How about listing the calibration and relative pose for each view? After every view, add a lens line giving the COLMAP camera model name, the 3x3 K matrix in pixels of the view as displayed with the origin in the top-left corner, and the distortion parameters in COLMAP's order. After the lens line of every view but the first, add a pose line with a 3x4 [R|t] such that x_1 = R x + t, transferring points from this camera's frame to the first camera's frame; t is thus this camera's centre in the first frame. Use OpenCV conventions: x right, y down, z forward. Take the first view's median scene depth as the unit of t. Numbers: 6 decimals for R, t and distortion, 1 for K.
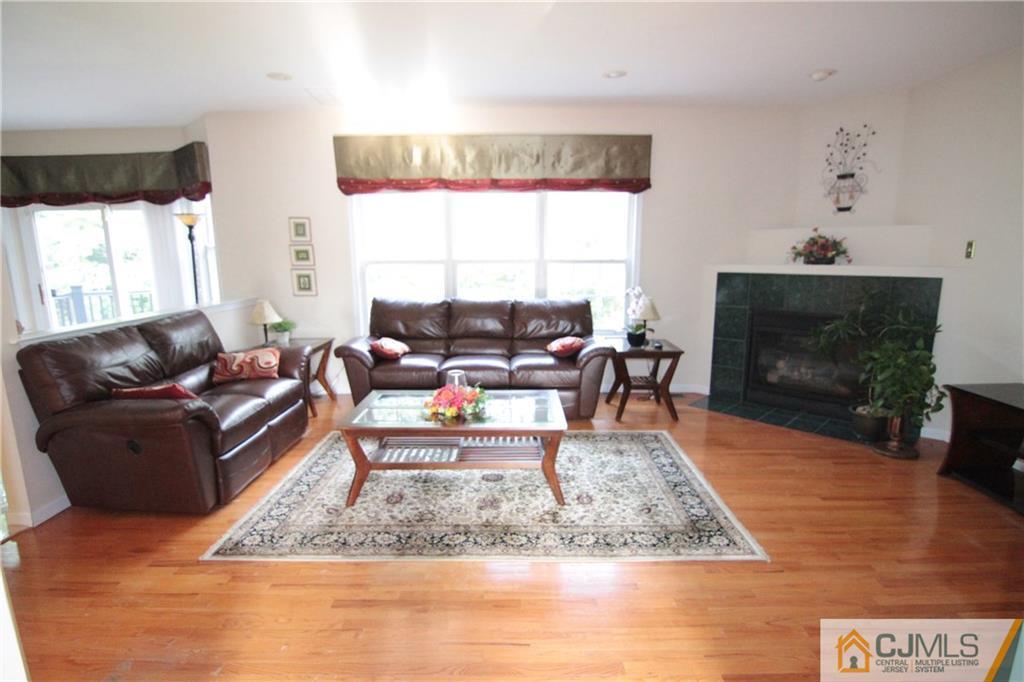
lens RADIAL K [[516.8, 0, 515.1], [0, 516.8, 351.9], [0, 0, 1]] dist [-0.024562, -0.000476]
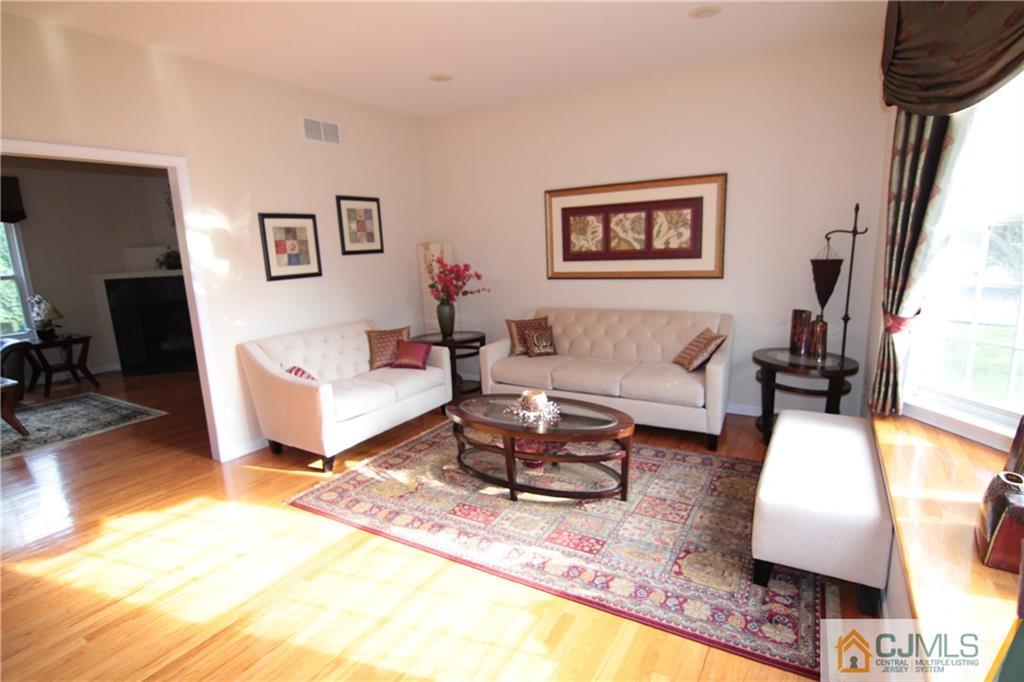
lens RADIAL K [[516.8, 0, 515.1], [0, 516.8, 351.9], [0, 0, 1]] dist [-0.024562, -0.000476]
pose [[0.504121, -0.193672, 0.841637, -0.254162], [0.202492, 0.973872, 0.102813, 0.126461], [-0.839559, 0.118594, 0.530167, -0.678800]]
